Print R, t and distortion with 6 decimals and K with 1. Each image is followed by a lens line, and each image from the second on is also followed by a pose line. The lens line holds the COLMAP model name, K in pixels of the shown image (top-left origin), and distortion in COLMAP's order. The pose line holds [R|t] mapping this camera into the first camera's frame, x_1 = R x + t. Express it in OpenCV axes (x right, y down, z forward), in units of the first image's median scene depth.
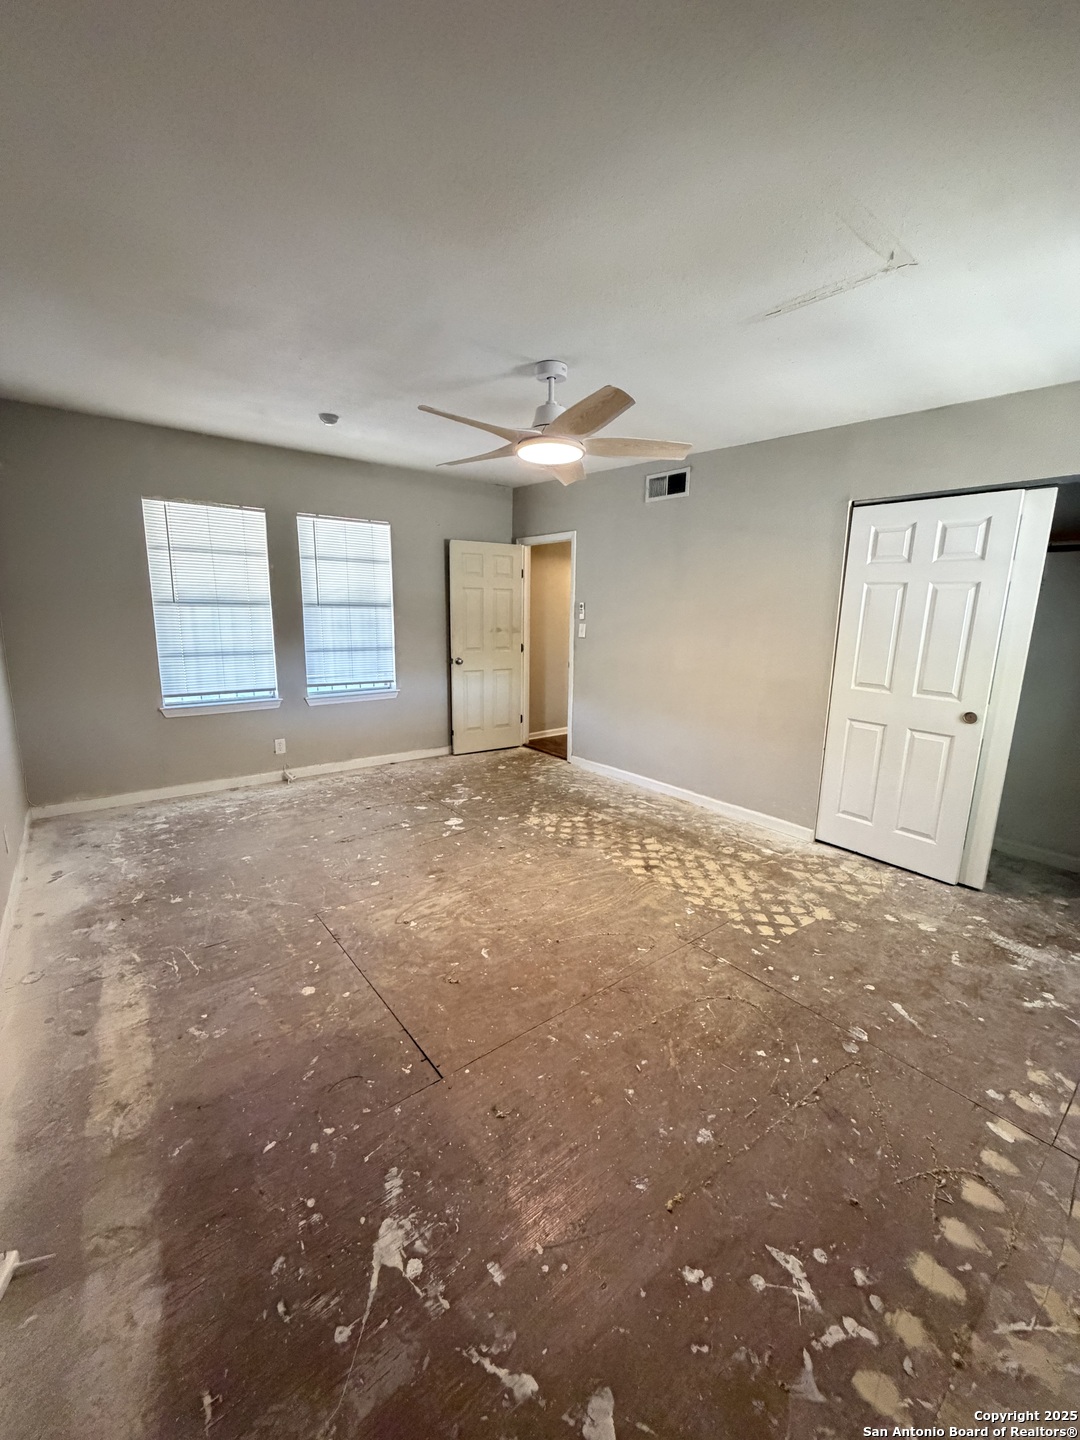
lens RADIAL K [[572.4, 0, 538.8], [0, 572.4, 714.1], [0, 0, 1]] dist [-0.000546, -0.000041]
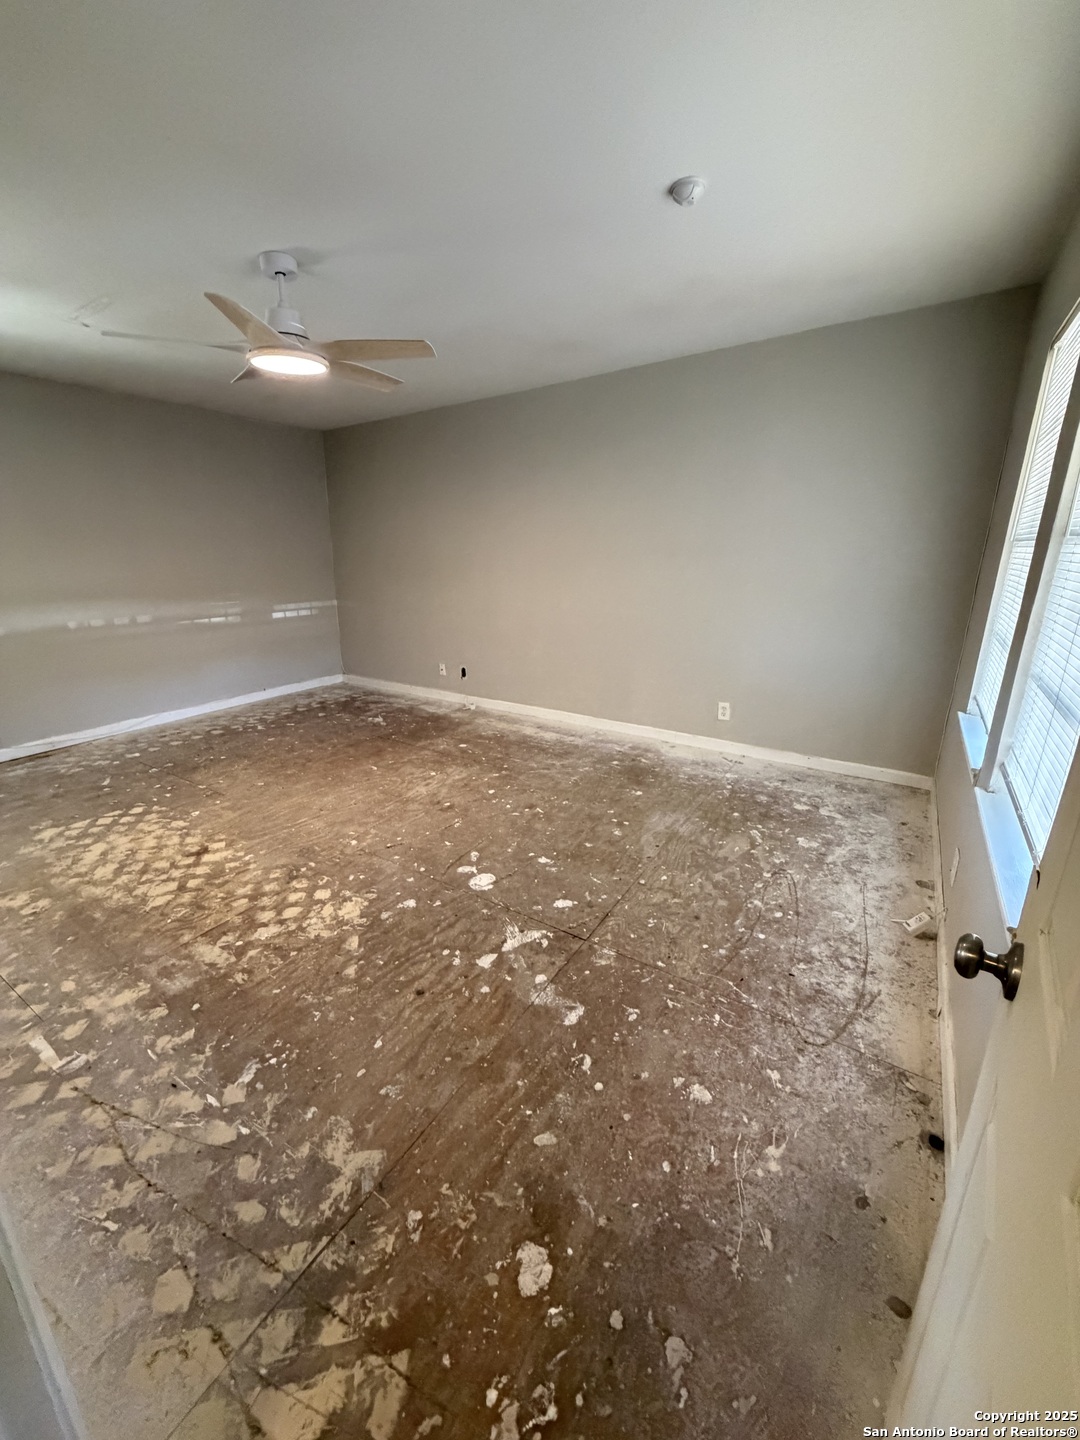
lens RADIAL K [[572.4, 0, 538.8], [0, 572.4, 714.1], [0, 0, 1]] dist [-0.000546, -0.000041]
pose [[-0.943245, 0.071029, -0.324413, -0.015416], [-0.081942, 0.896879, 0.434618, -0.296039], [0.321830, 0.436534, -0.840157, 1.665116]]
